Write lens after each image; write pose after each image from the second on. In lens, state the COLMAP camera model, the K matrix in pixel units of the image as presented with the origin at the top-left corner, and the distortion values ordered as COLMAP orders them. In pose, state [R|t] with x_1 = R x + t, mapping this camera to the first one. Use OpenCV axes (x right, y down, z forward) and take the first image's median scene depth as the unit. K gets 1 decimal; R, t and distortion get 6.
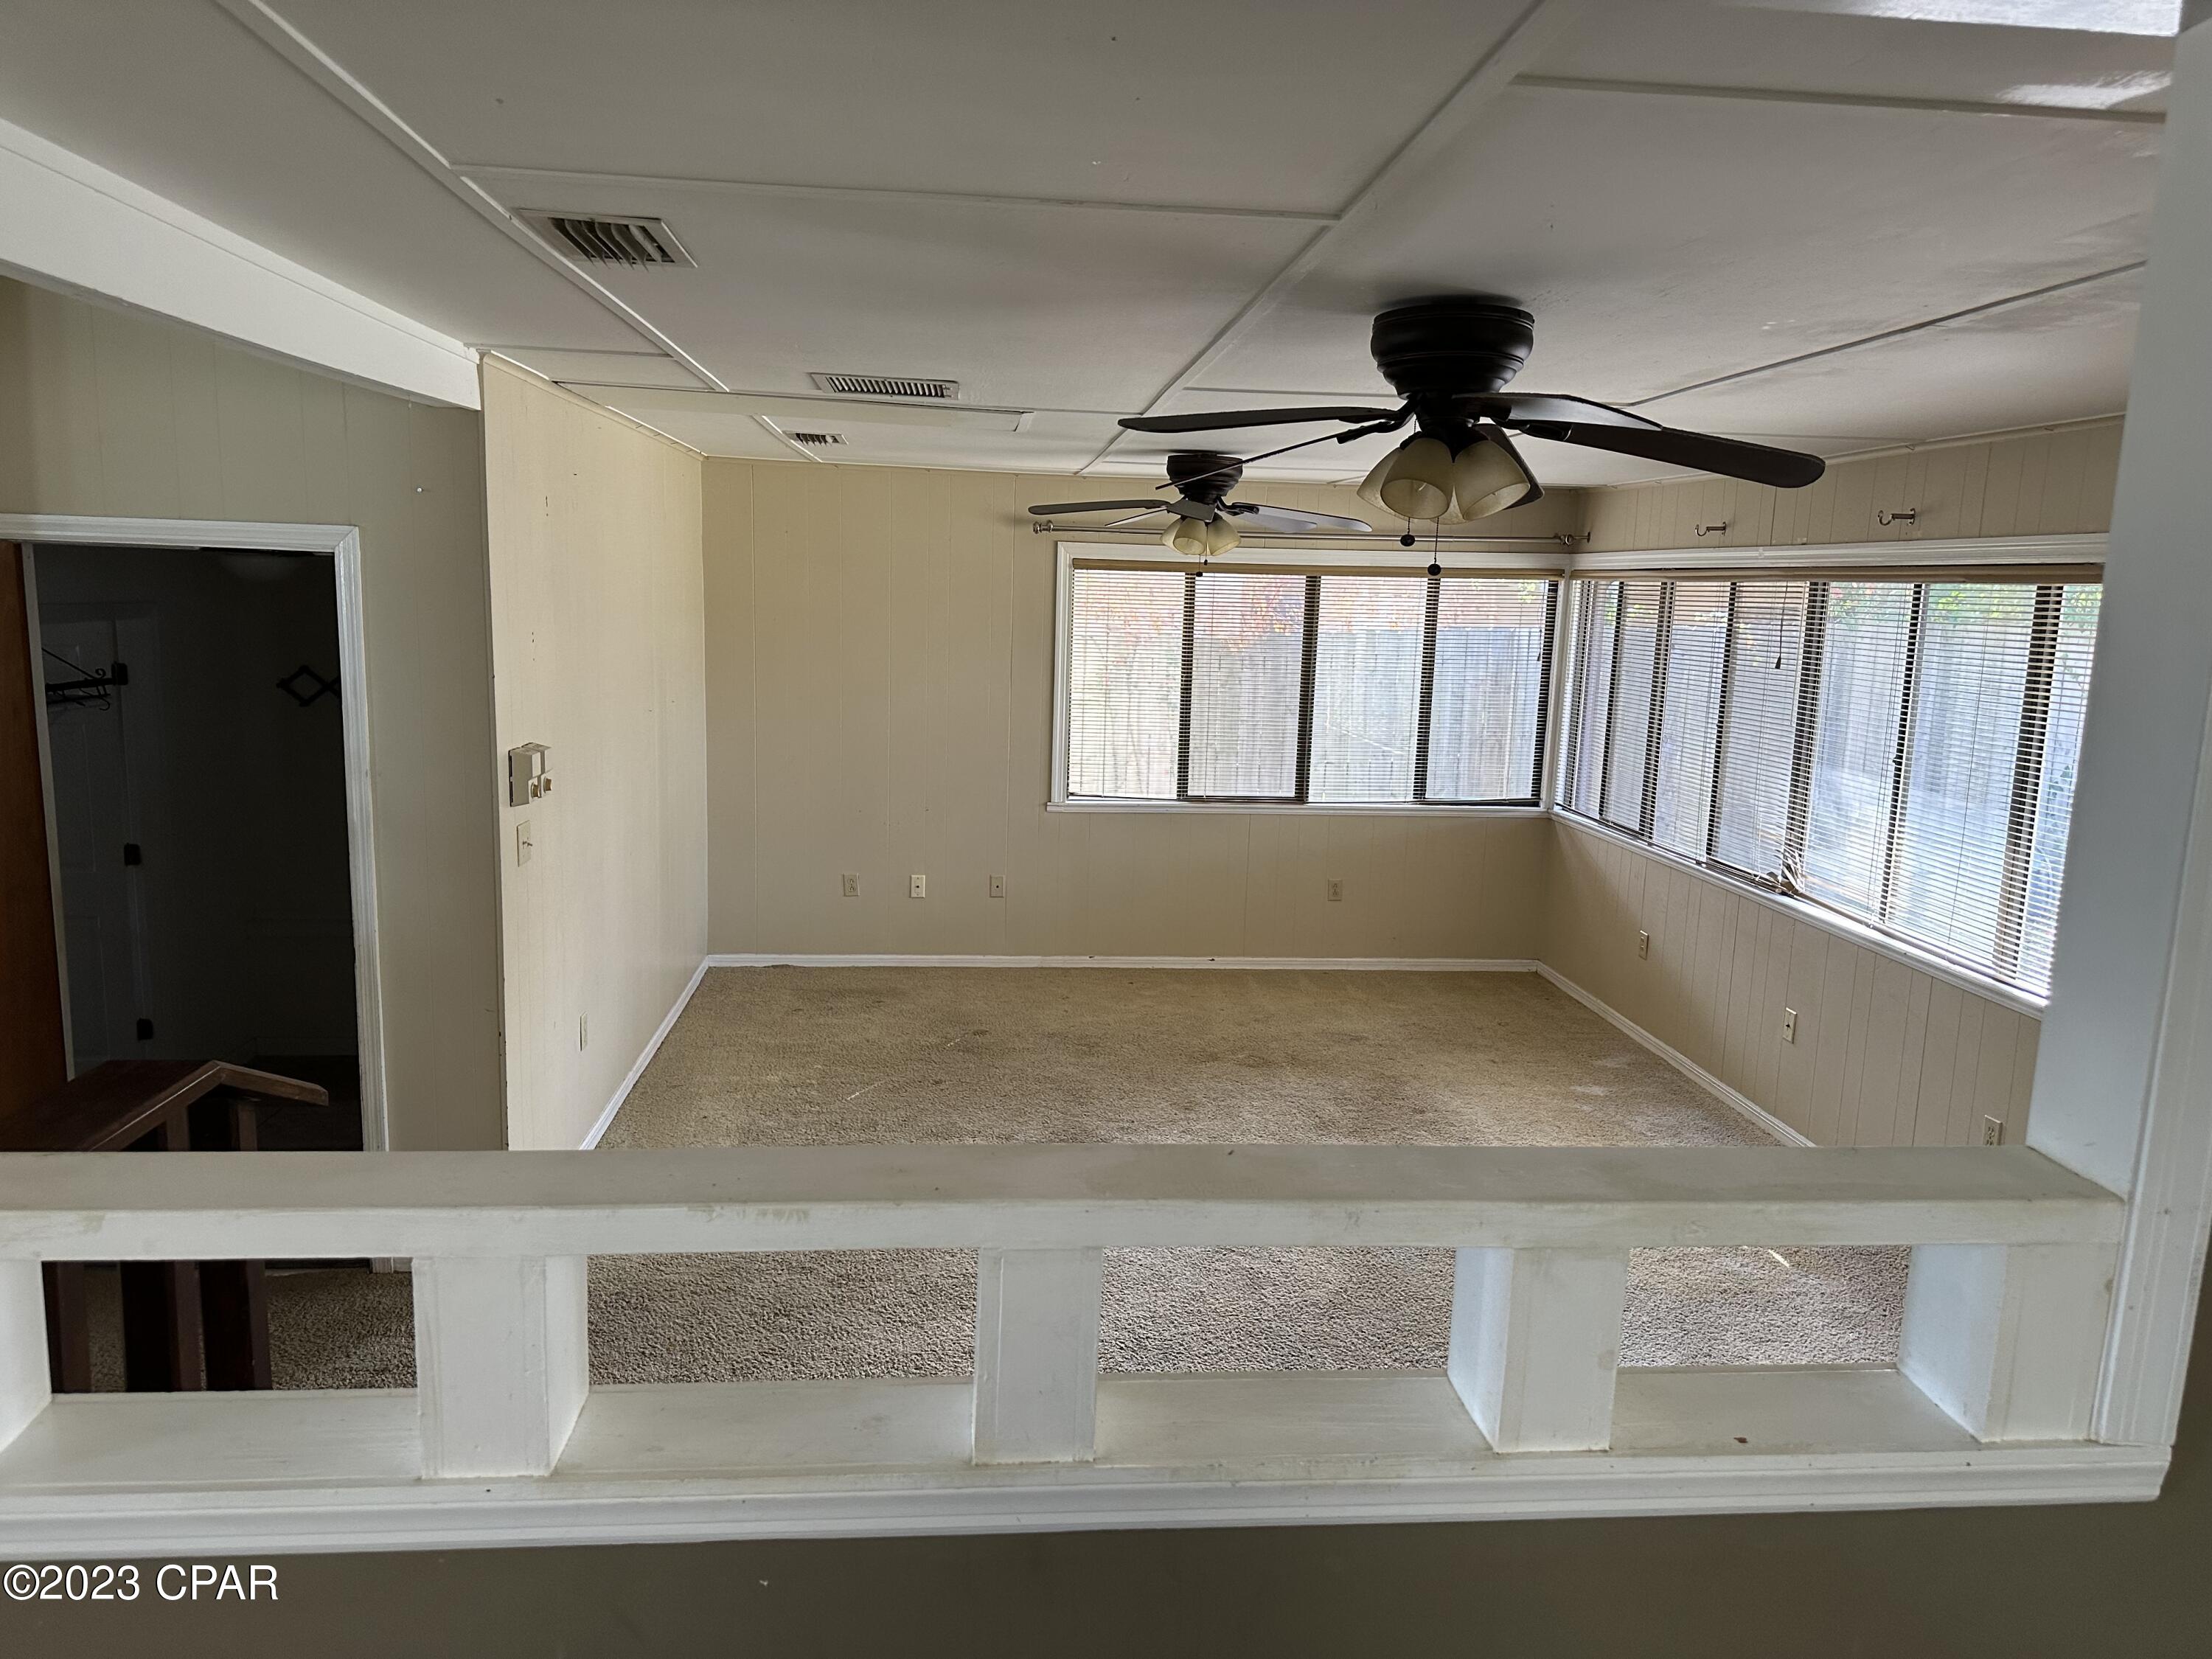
lens RADIAL K [[1519.7, 0, 1083.1], [0, 1519.7, 831.7], [0, 0, 1]] dist [0.117778, -0.208115]
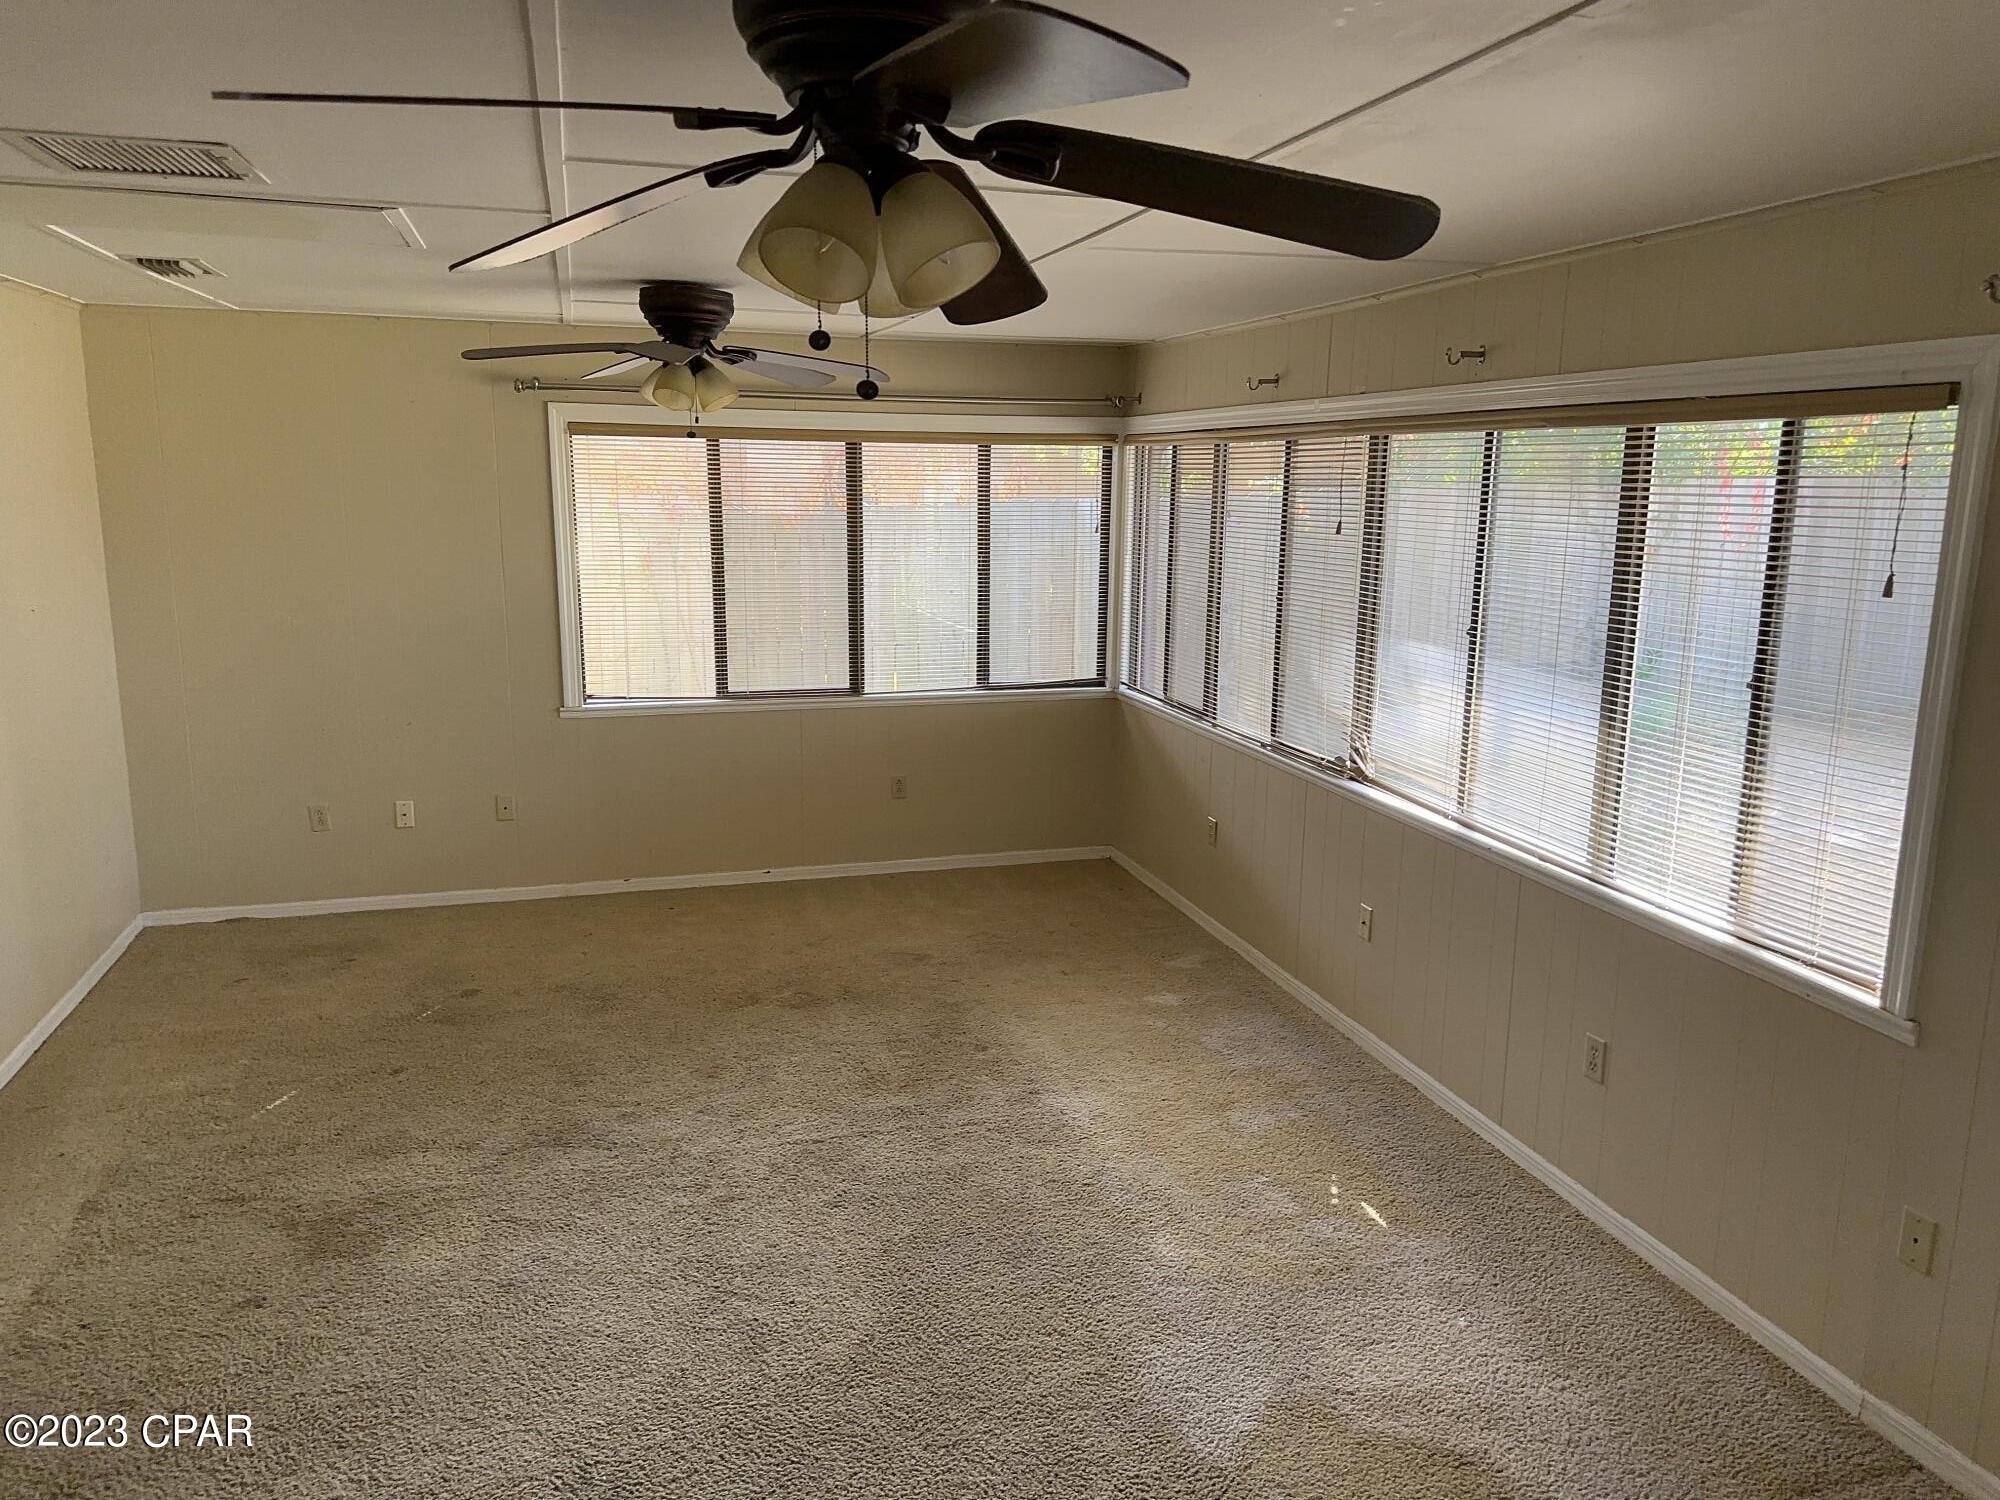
lens RADIAL K [[1418.5, 0, 1000.0], [0, 1418.5, 750.0], [0, 0, 1]] dist [0.142901, -0.235465]
pose [[0.978637, -0.055132, 0.198064, 0.070591], [0.048150, 0.998043, 0.039899, -0.019140], [-0.199876, -0.029510, 0.979377, 0.182790]]
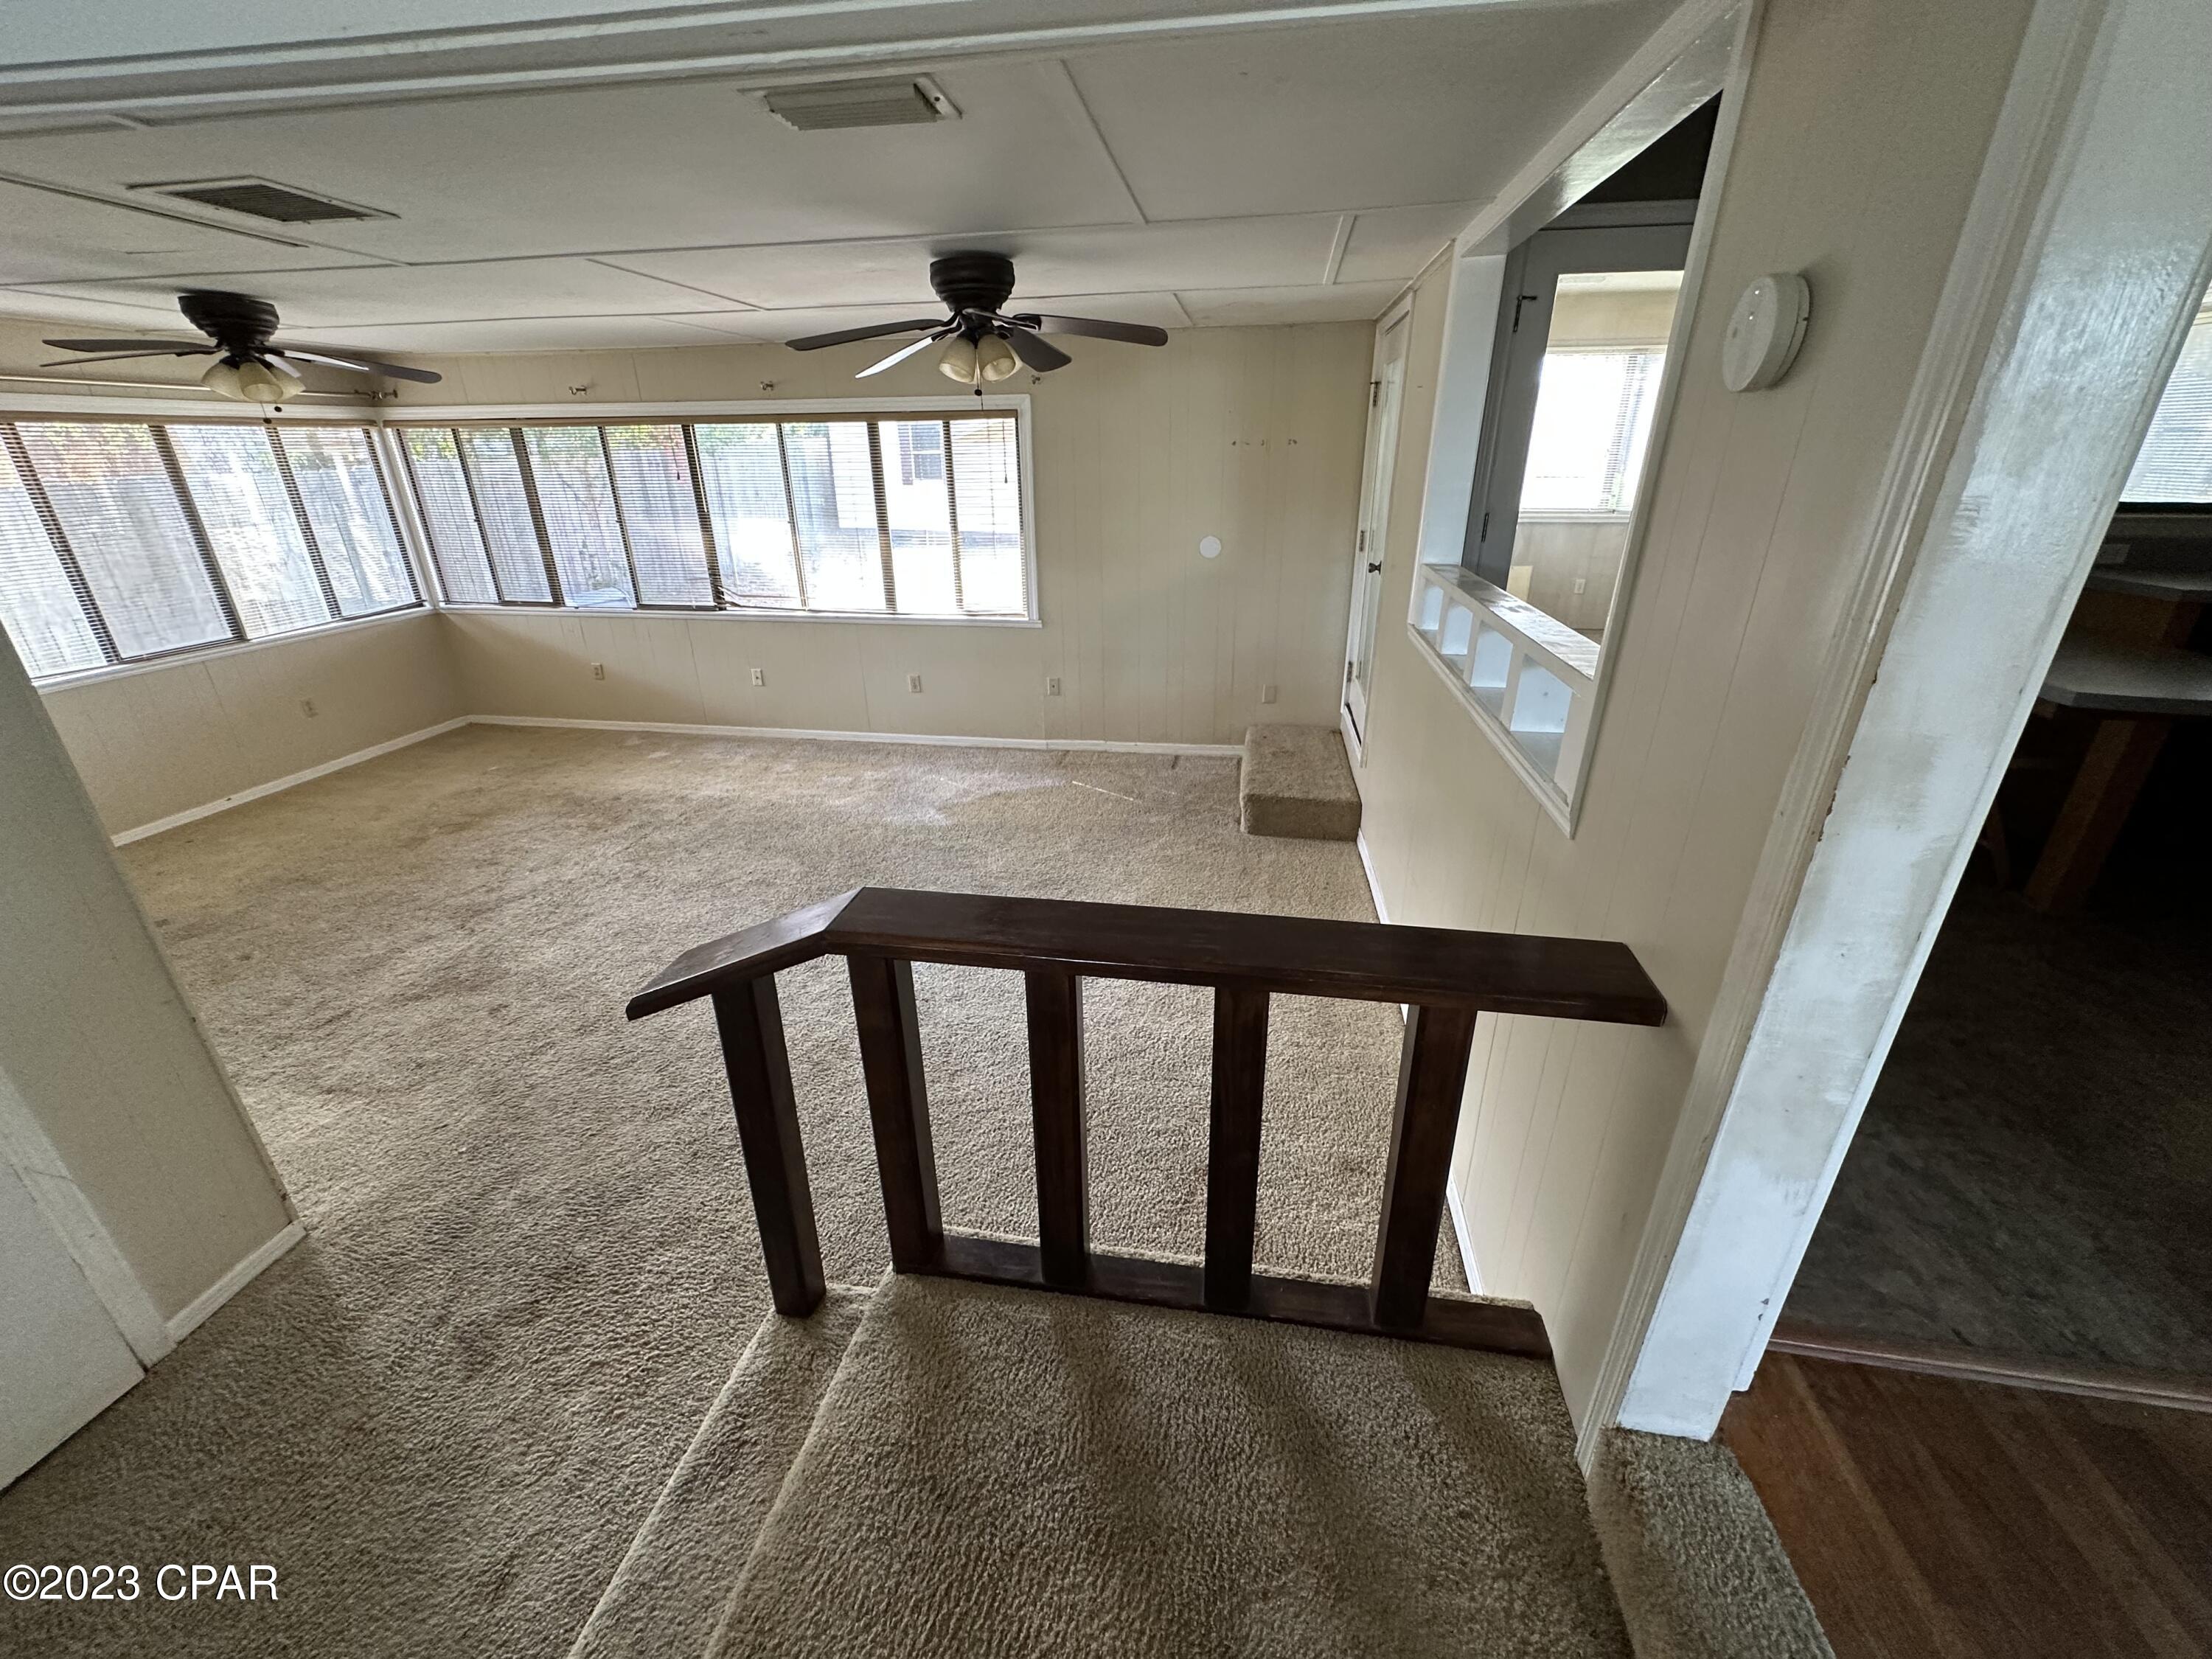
lens RADIAL K [[890.5, 0, 1106.0], [0, 890.5, 829.5], [0, 0, 1]] dist [-0.000930, -0.000132]
pose [[0.243844, -0.412833, 0.877559, -0.422124], [0.169192, 0.909105, 0.380661, -0.043301], [-0.954942, 0.055654, 0.291528, 0.247955]]
